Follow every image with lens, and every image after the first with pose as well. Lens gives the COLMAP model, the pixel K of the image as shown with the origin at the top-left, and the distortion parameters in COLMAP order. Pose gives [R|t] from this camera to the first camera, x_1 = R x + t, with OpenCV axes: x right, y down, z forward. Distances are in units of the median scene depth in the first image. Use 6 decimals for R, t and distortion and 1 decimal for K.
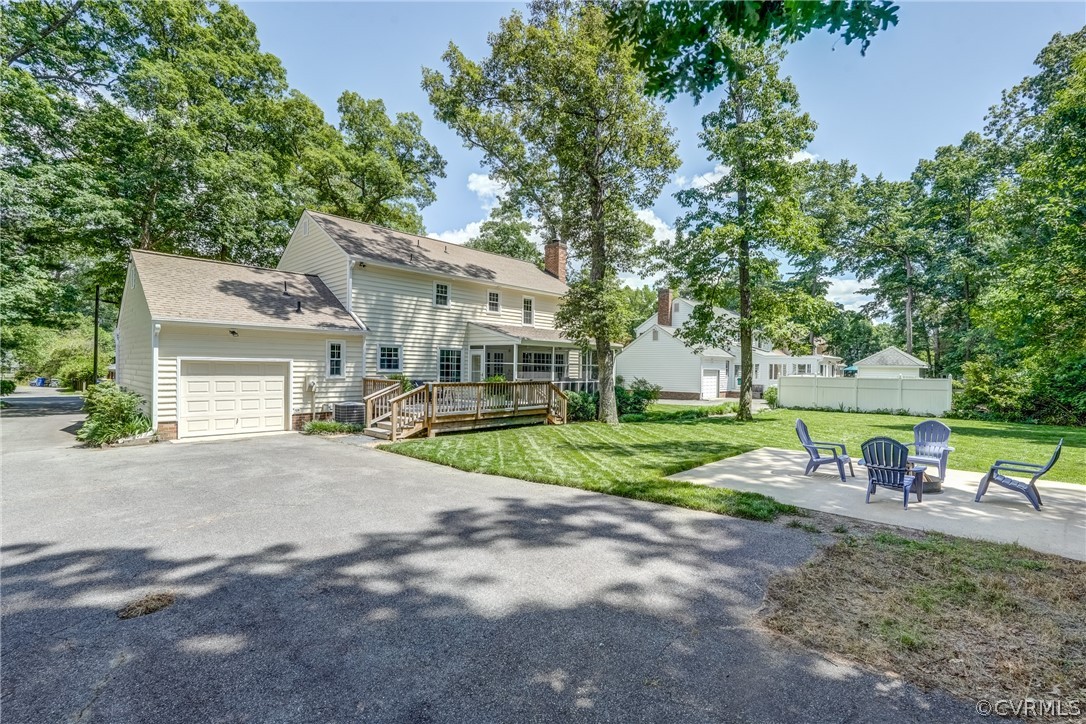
lens RADIAL K [[487.3, 0, 547.1], [0, 487.3, 367.6], [0, 0, 1]] dist [-0.000705, 0.000051]
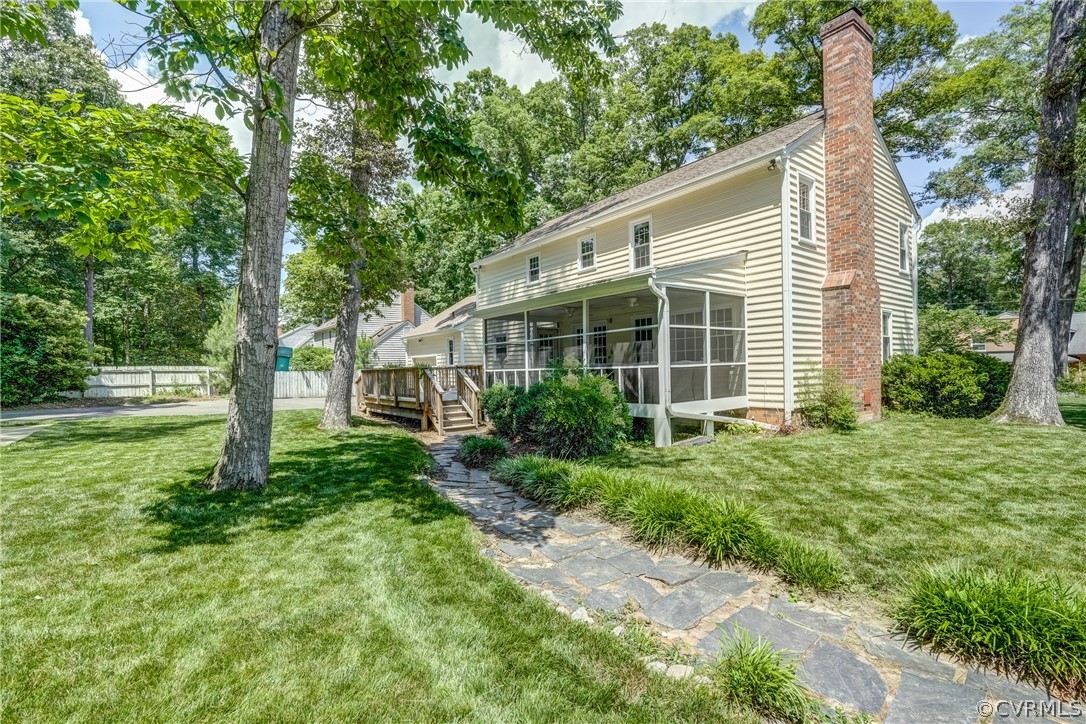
lens RADIAL K [[487.3, 0, 547.1], [0, 487.3, 367.6], [0, 0, 1]] dist [-0.000705, 0.000051]
pose [[-0.155546, -0.012157, -0.987754, 0.724448], [0.020140, 0.999677, -0.015475, 0.044677], [0.987623, -0.022301, -0.155251, 1.325713]]
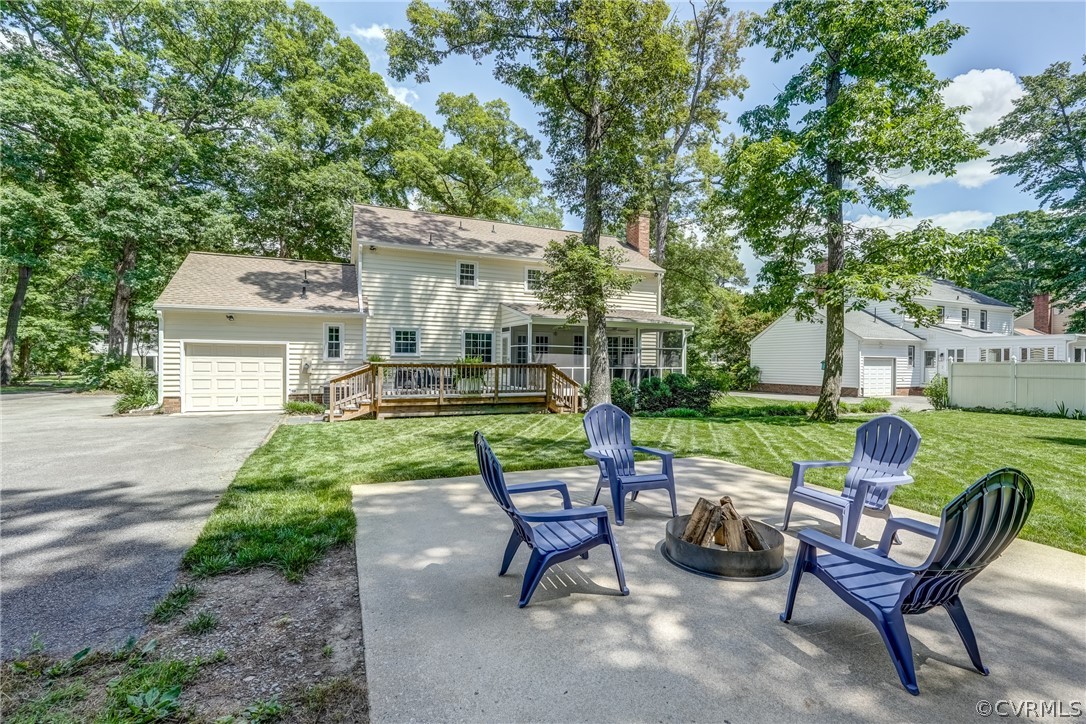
lens RADIAL K [[496.8, 0, 542.0], [0, 496.8, 358.1], [0, 0, 1]] dist [-0.001732, -0.000174]
pose [[0.917492, -0.010206, -0.397623, 0.339694], [0.004104, 0.999860, -0.016195, 0.031823], [0.397732, 0.013228, 0.917406, 0.208579]]
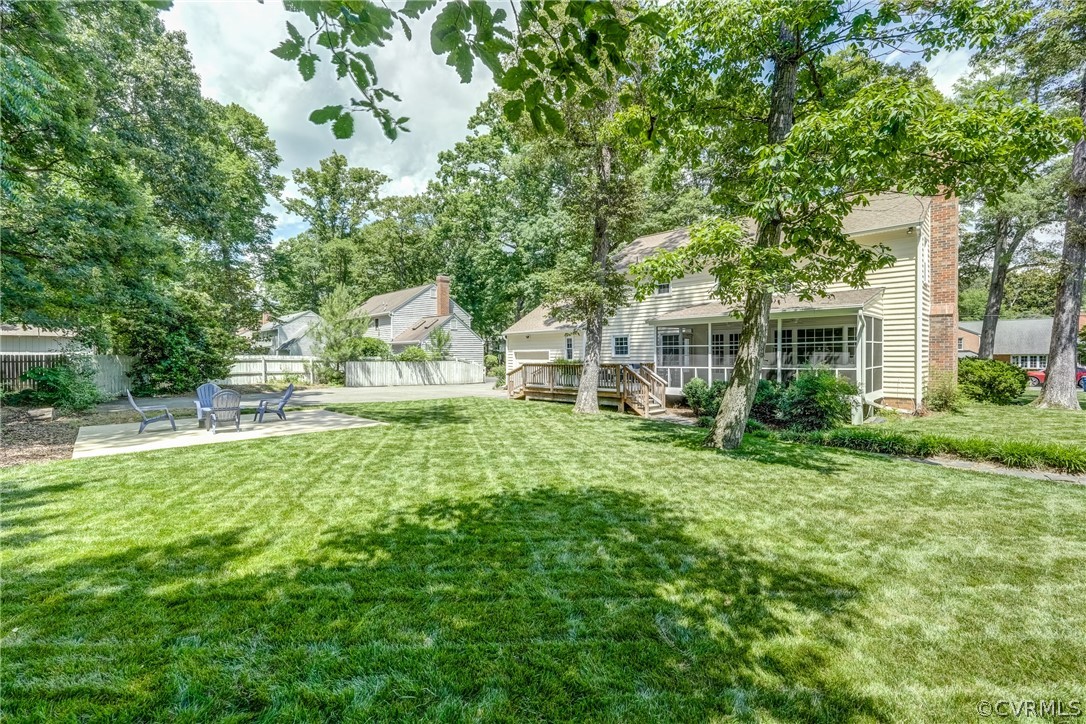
lens RADIAL K [[472.4, 0, 552.4], [0, 472.4, 360.5], [0, 0, 1]] dist [-0.001594, -0.000095]
pose [[-0.019315, -0.004286, -0.999804, 0.941531], [0.006481, 0.999969, -0.004412, 0.023792], [0.999792, -0.006565, -0.019287, 0.893978]]
